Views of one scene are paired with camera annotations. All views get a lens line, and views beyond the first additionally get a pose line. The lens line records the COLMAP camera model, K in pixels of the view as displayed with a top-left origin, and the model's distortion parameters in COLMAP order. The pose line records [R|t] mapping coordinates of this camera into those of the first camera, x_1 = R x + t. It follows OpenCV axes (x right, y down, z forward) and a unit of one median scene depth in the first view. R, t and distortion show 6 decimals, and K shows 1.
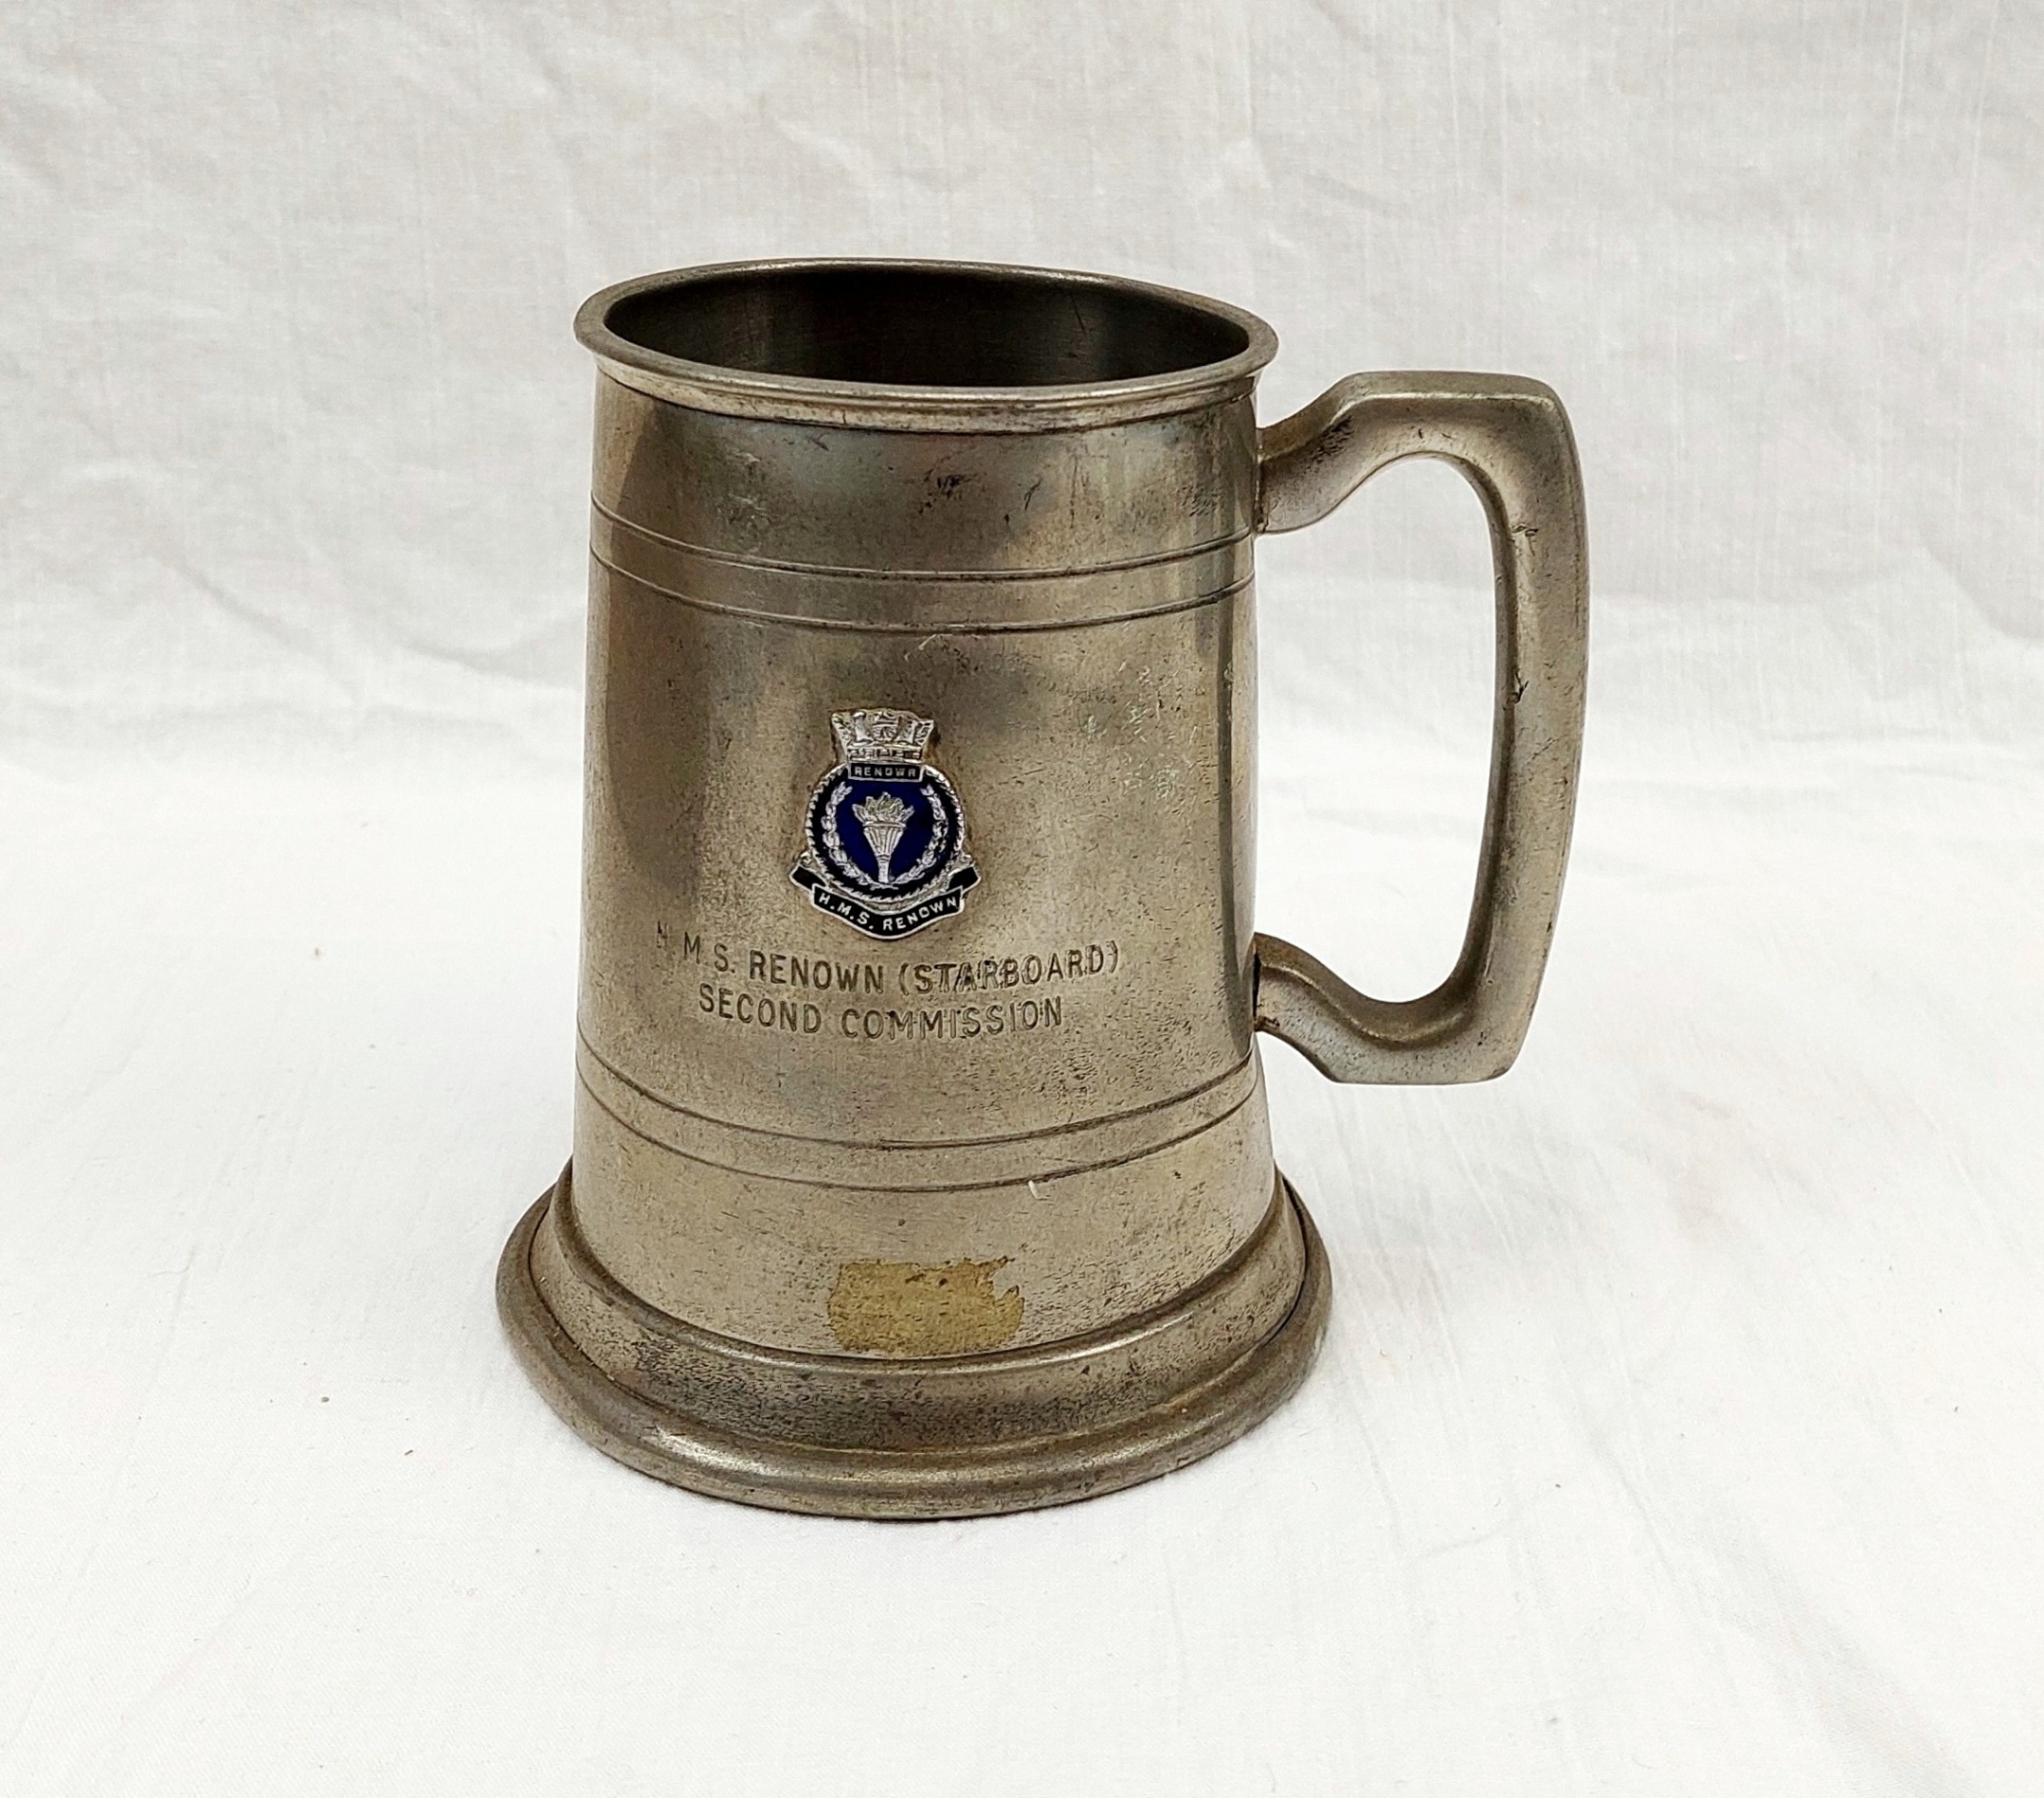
lens RADIAL K [[1653.7, 0, 1020.7], [0, 1653.7, 898.8], [0, 0, 1]] dist [0.080964, -0.018207]
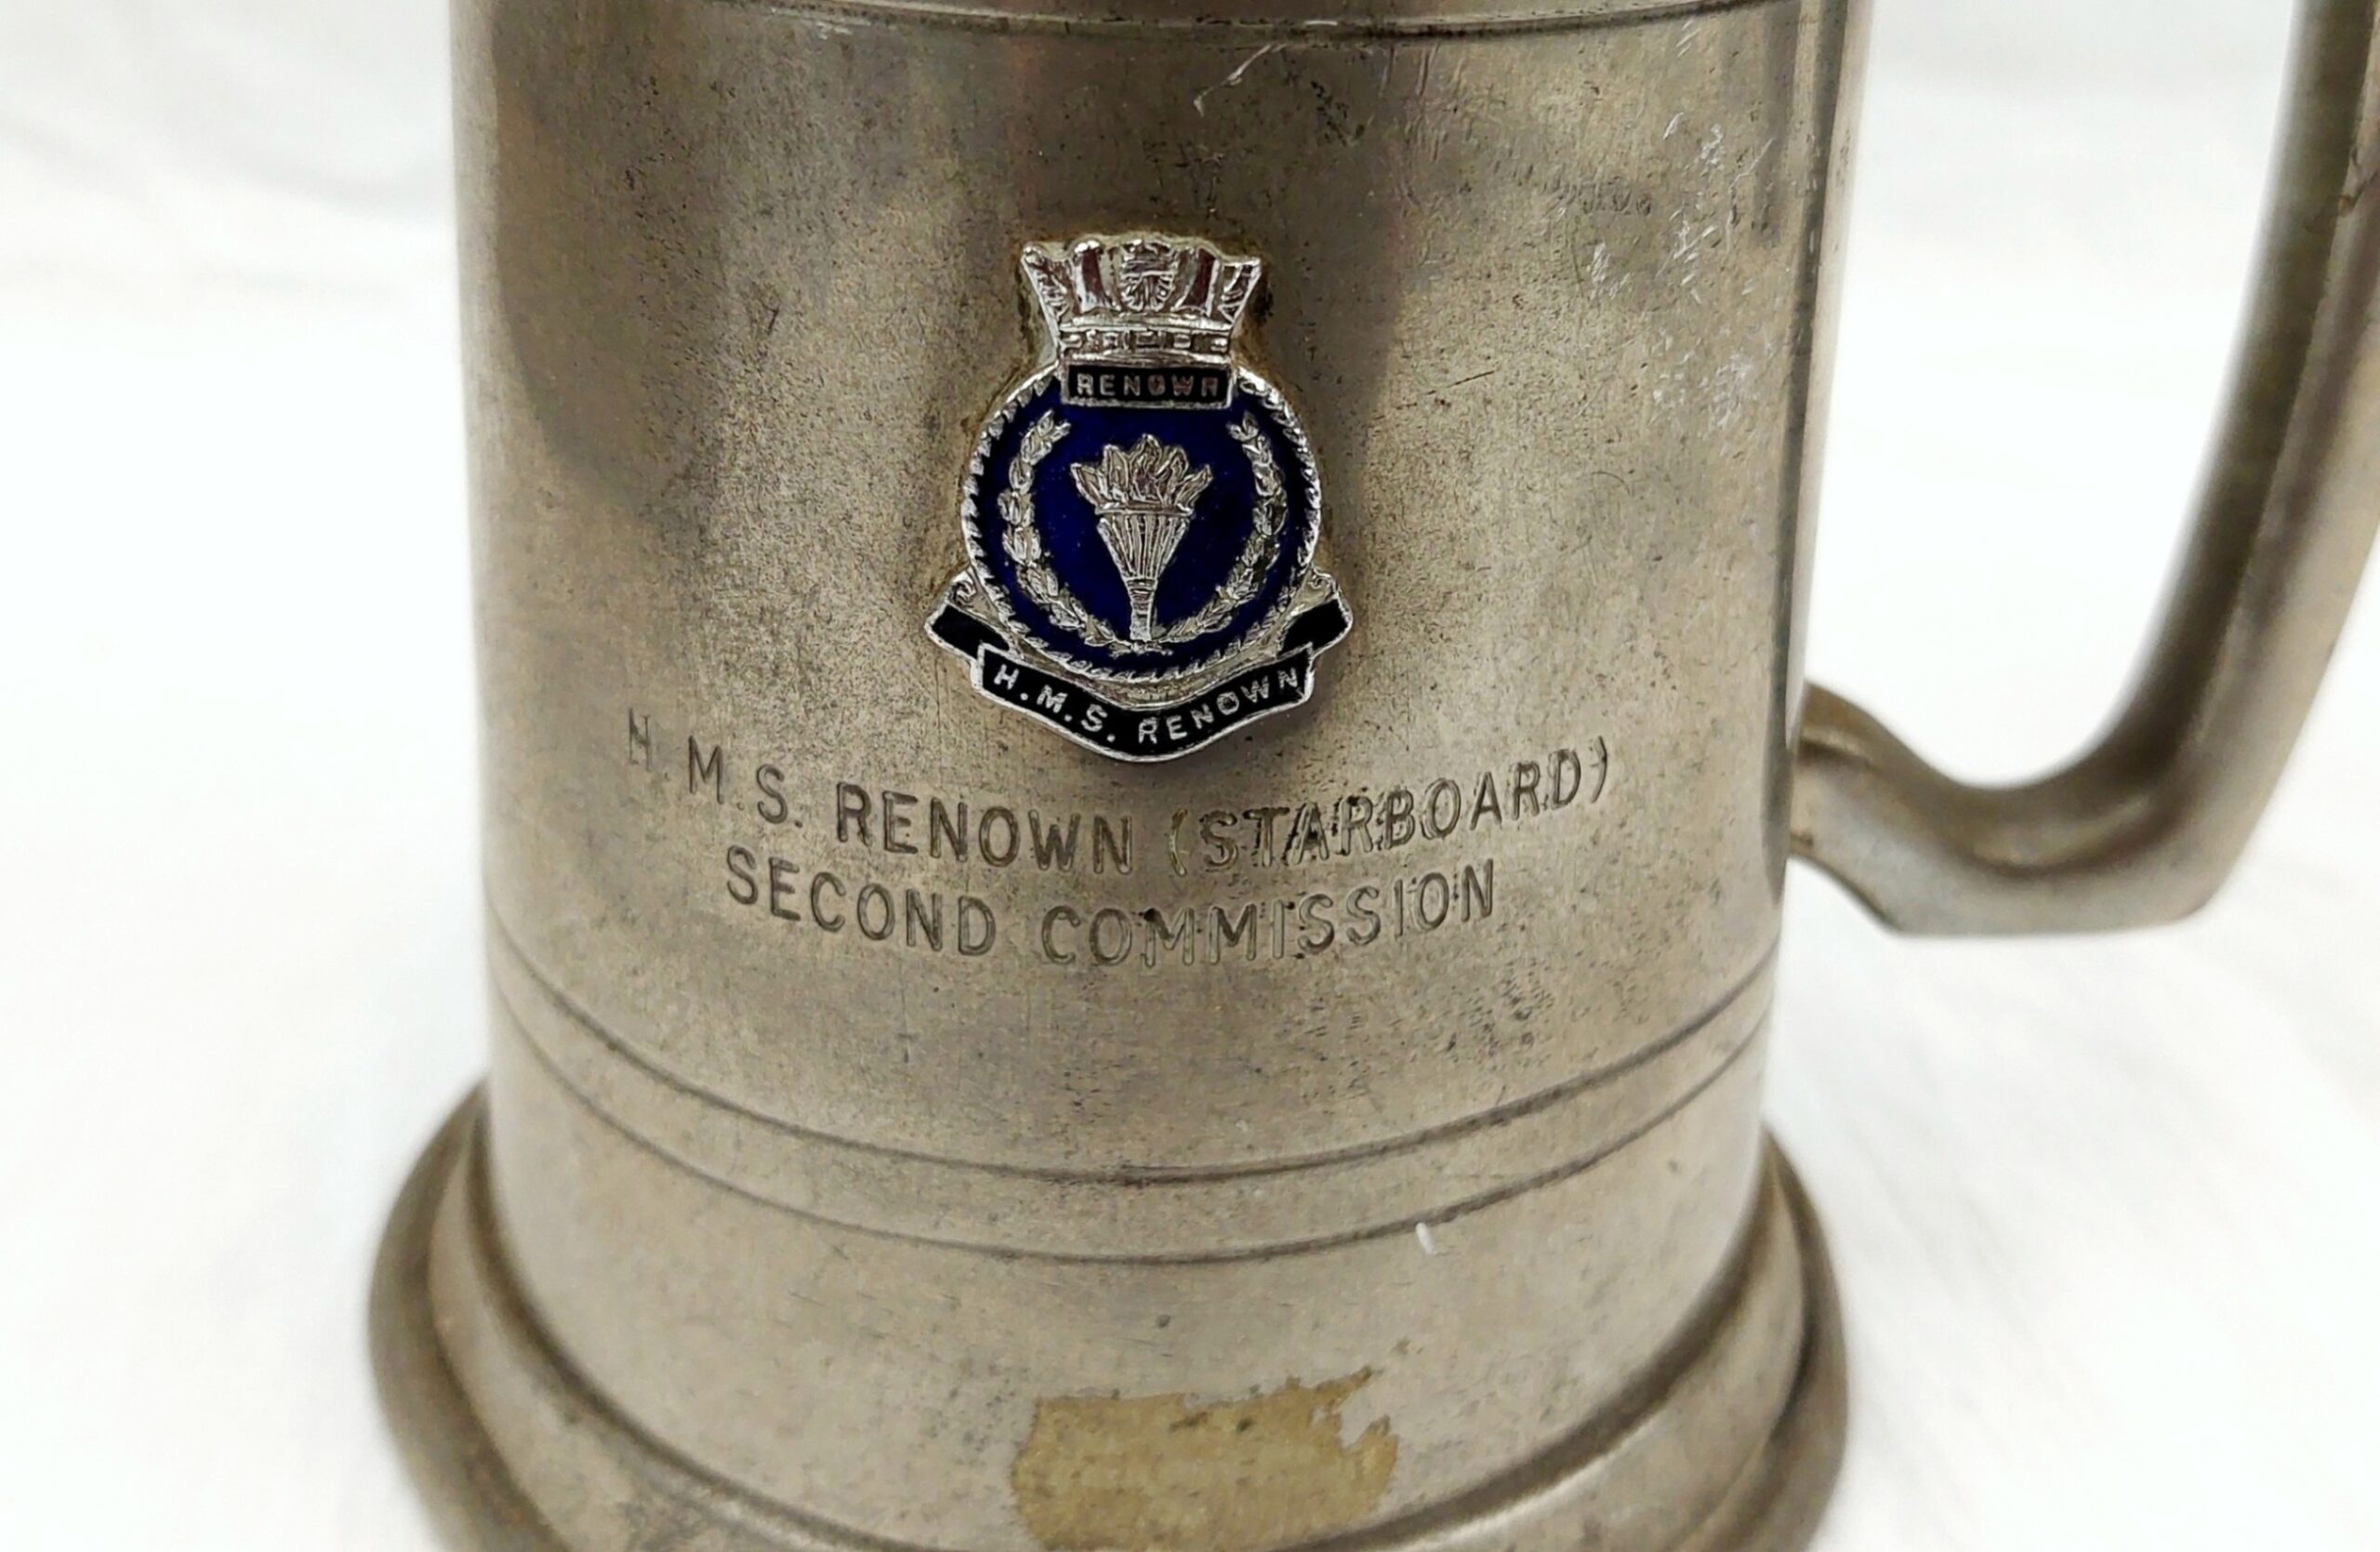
lens RADIAL K [[2136.1, 0, 1175.9], [0, 2136.1, 790.3], [0, 0, 1]] dist [0.080035, -0.018852]
pose [[0.999251, -0.019254, 0.033556, -0.087546], [0.014698, 0.991261, 0.131095, -0.041946], [-0.035787, -0.130504, 0.990802, 0.403699]]
